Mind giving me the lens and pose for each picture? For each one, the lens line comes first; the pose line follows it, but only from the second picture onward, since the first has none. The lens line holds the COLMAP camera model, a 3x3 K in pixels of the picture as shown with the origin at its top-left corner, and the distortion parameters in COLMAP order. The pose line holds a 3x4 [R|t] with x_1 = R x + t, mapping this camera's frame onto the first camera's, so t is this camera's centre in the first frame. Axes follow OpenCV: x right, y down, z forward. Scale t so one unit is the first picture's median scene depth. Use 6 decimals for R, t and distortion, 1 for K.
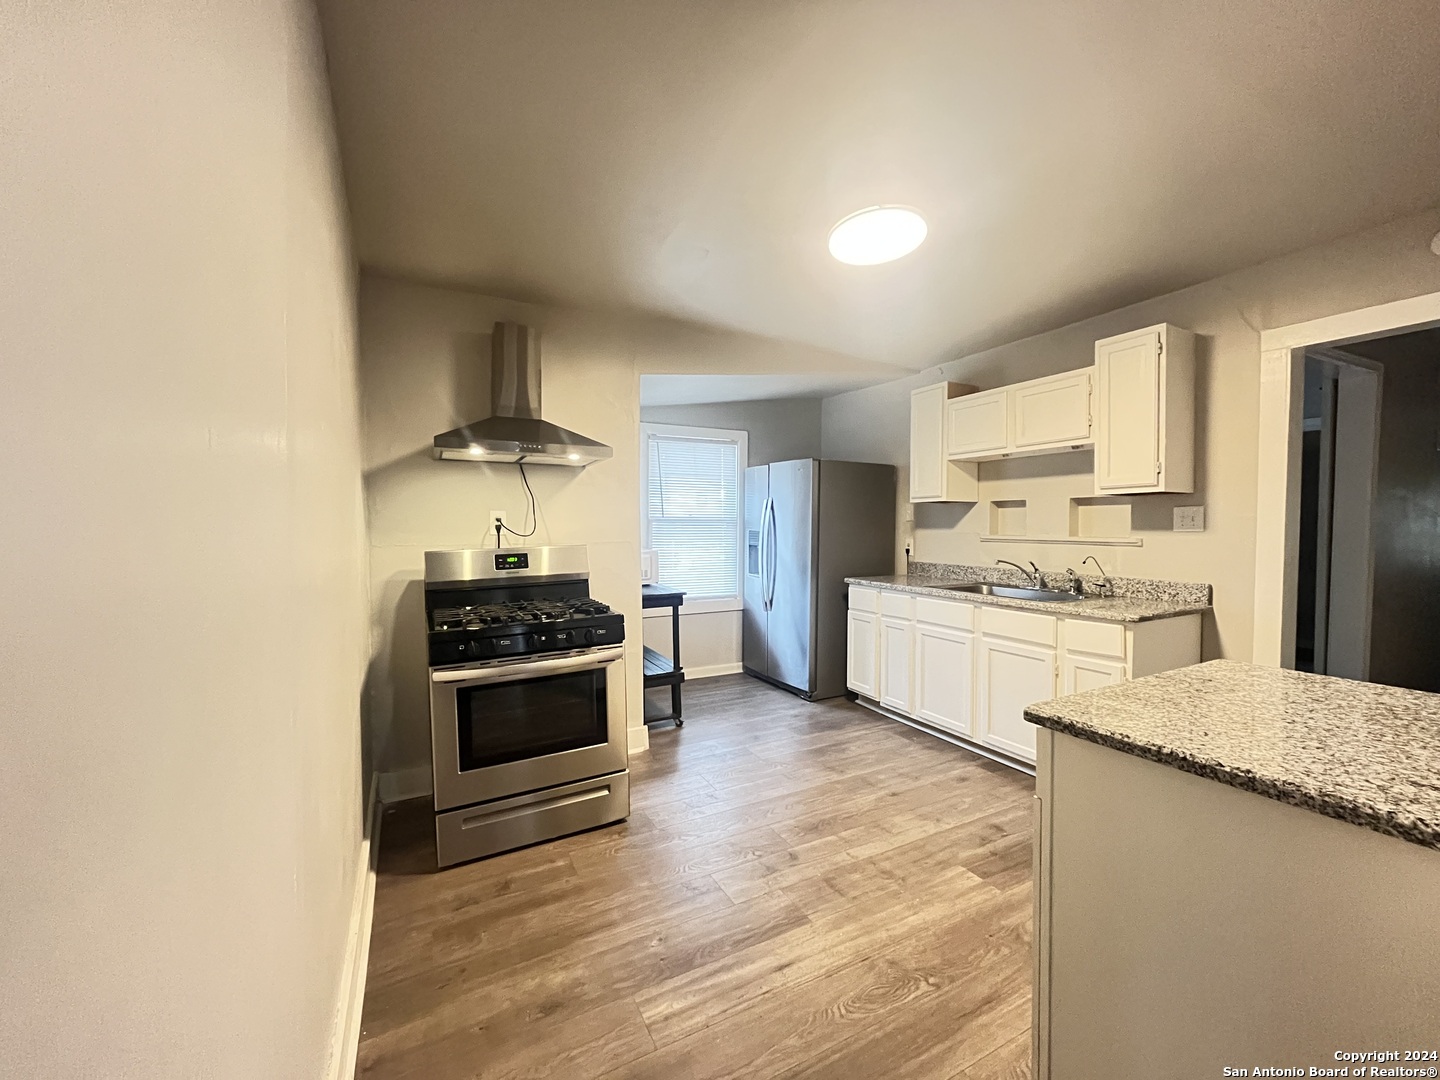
lens RADIAL K [[578.8, 0, 718.8], [0, 578.8, 542.8], [0, 0, 1]] dist [-0.006197, 0.000523]
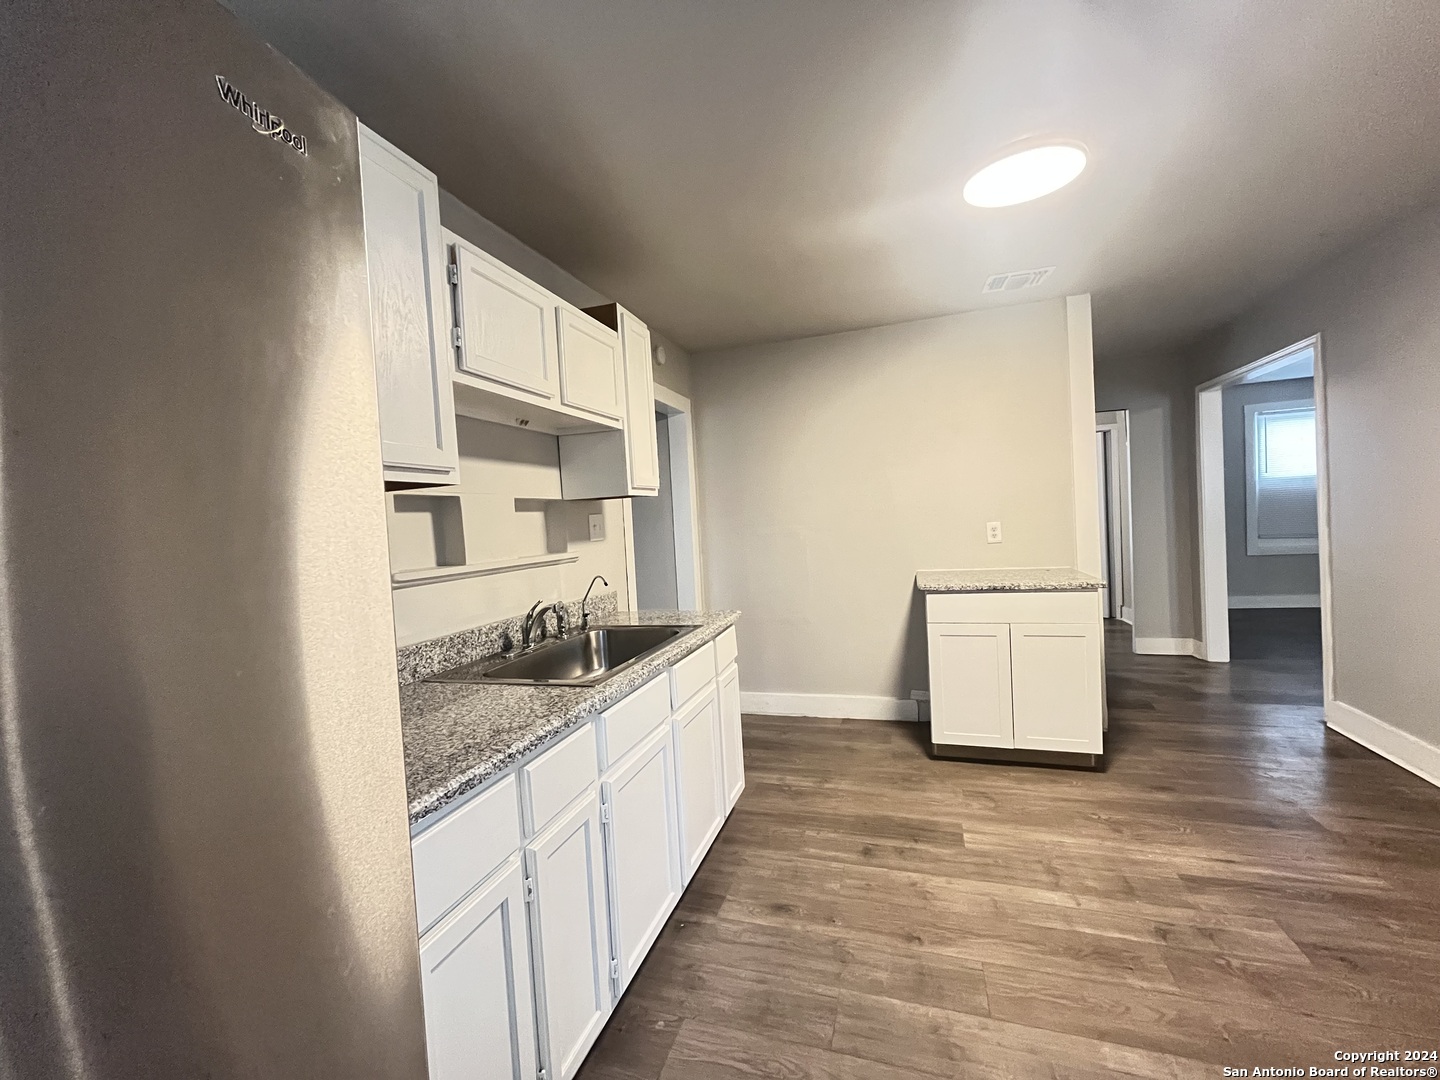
lens RADIAL K [[578.8, 0, 721.5], [0, 578.8, 532.3], [0, 0, 1]] dist [-0.006197, 0.000523]
pose [[-0.699677, 0.030036, 0.713828, -0.022565], [0.085935, 0.995400, 0.042348, -0.068067], [-0.709272, 0.090972, -0.699040, 1.820986]]
